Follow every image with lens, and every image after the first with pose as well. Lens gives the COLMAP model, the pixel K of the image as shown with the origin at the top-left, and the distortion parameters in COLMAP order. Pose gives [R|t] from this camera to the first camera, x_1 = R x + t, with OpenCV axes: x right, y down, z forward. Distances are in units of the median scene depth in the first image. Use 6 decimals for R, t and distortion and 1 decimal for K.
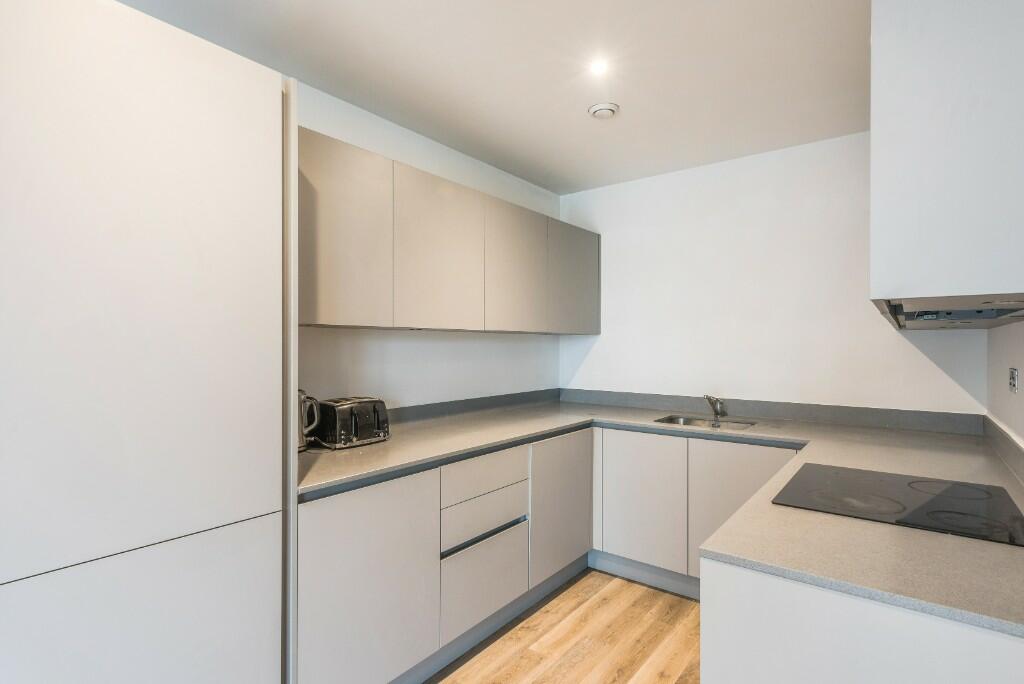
lens RADIAL K [[498.1, 0, 509.3], [0, 498.1, 341.5], [0, 0, 1]] dist [0.003892, 0.000347]
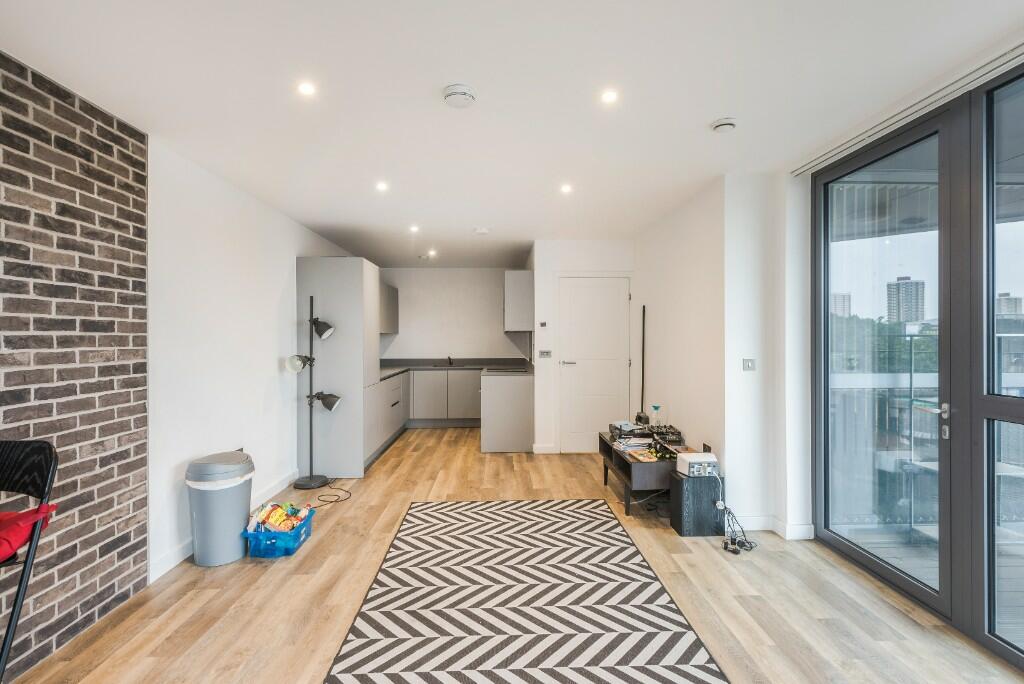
lens RADIAL K [[498.1, 0, 512.3], [0, 498.1, 331.8], [0, 0, 1]] dist [0.003892, 0.000347]
pose [[0.763762, 0.002149, 0.645495, -1.059618], [0.002857, 0.999973, -0.006710, -0.008571], [-0.645492, 0.006969, 0.763735, -1.258403]]
